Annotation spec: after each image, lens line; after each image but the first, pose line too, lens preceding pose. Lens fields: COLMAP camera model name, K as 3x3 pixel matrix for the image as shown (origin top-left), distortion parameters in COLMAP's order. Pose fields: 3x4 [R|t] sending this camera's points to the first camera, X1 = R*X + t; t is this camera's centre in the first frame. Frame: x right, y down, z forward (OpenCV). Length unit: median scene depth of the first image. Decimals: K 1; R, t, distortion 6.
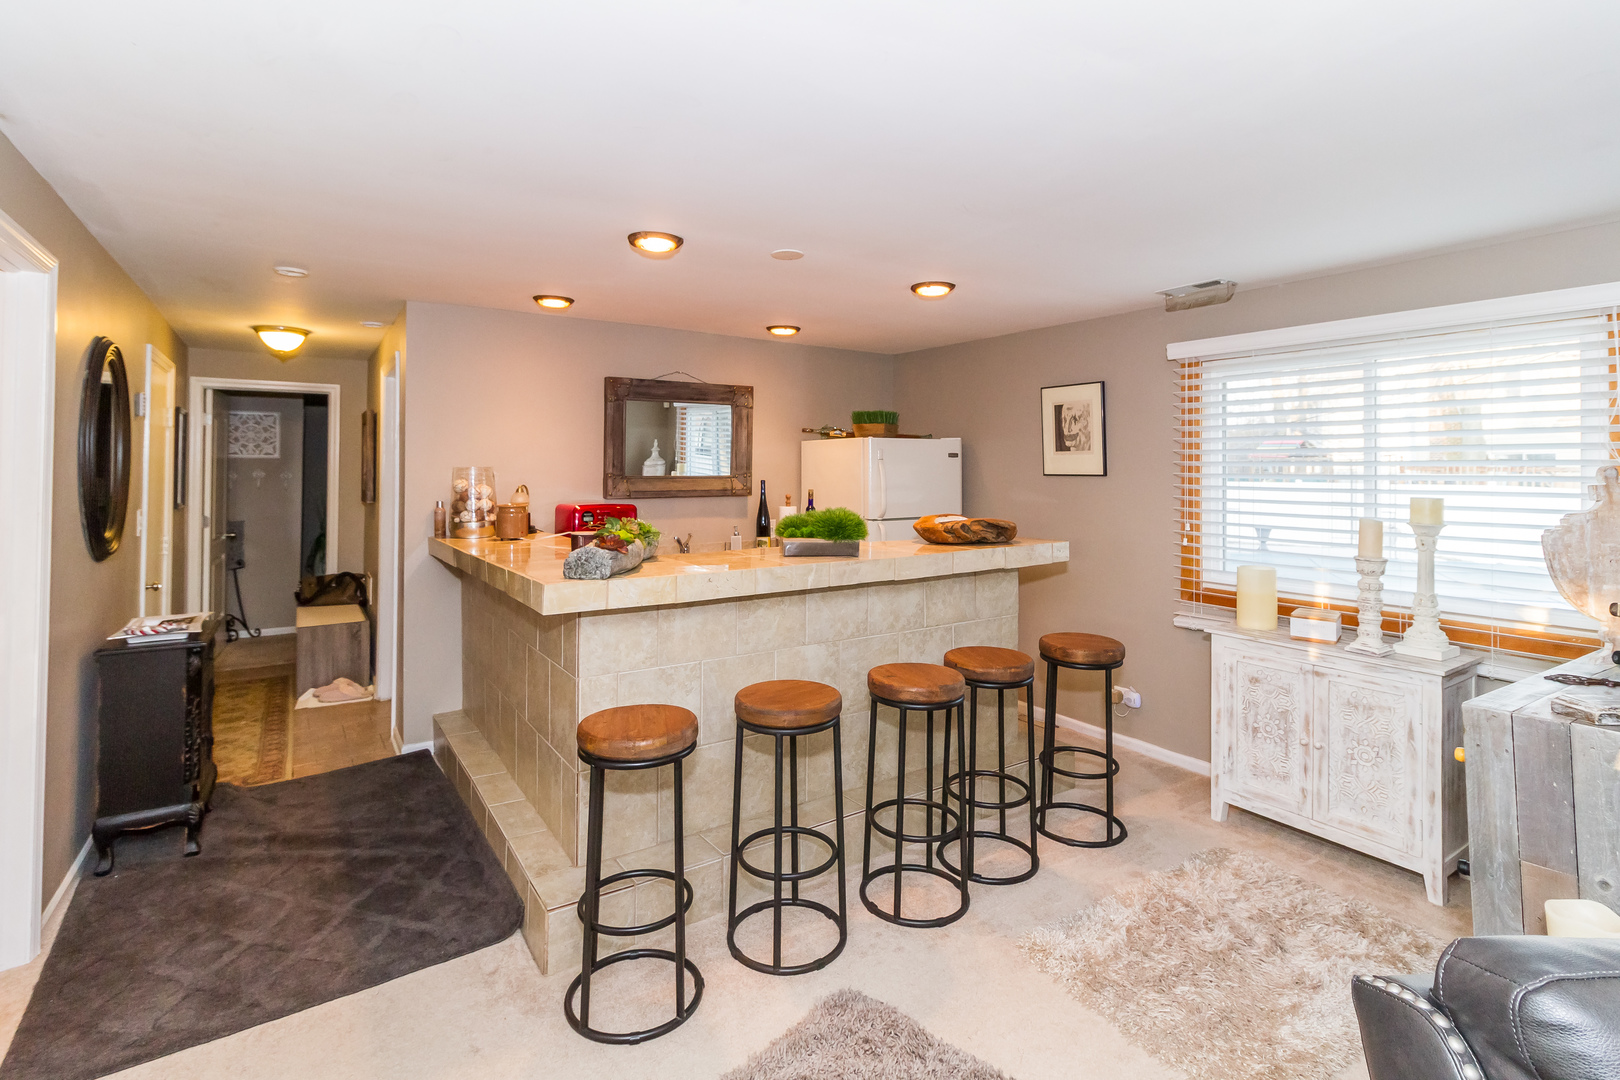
lens RADIAL K [[791.6, 0, 807.9], [0, 791.6, 469.2], [0, 0, 1]] dist [0.004252, 0.000023]
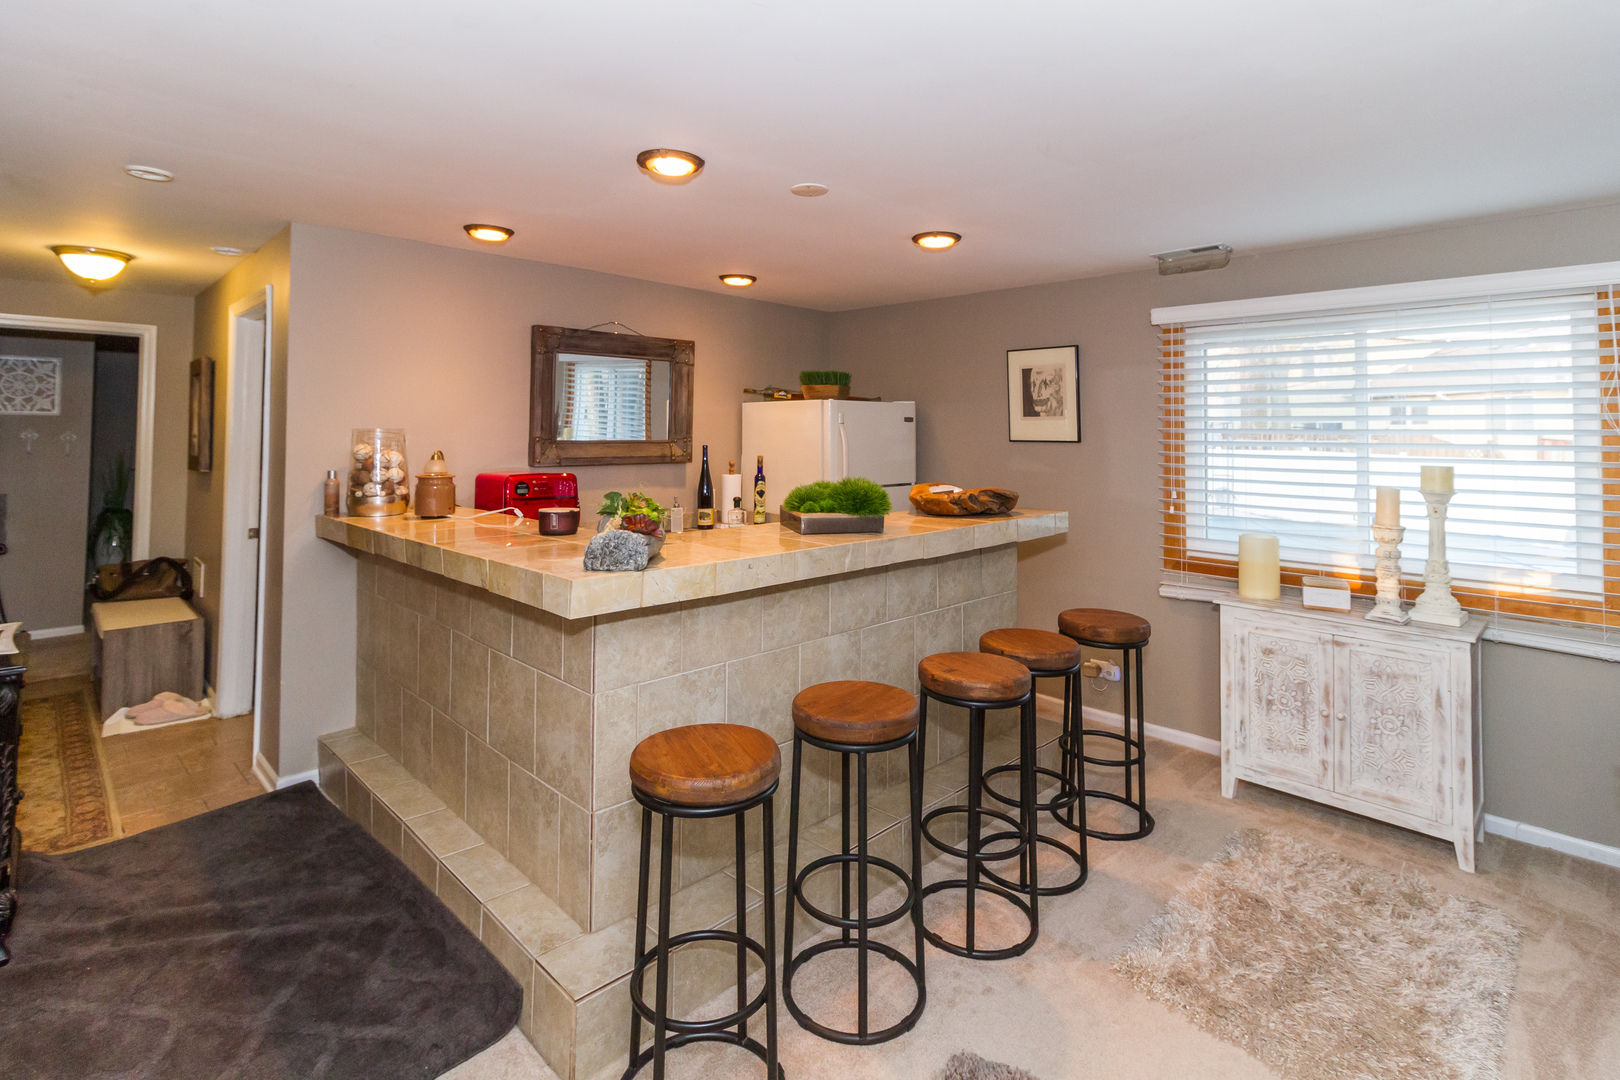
lens RADIAL K [[807.8, 0, 807.5], [0, 807.8, 418.0], [0, 0, 1]] dist [0.003770, -0.000185]
pose [[0.981185, 0.009268, 0.192849, -0.170799], [-0.005838, 0.999815, -0.018346, -0.001485], [-0.192983, 0.016874, 0.981057, 0.107390]]
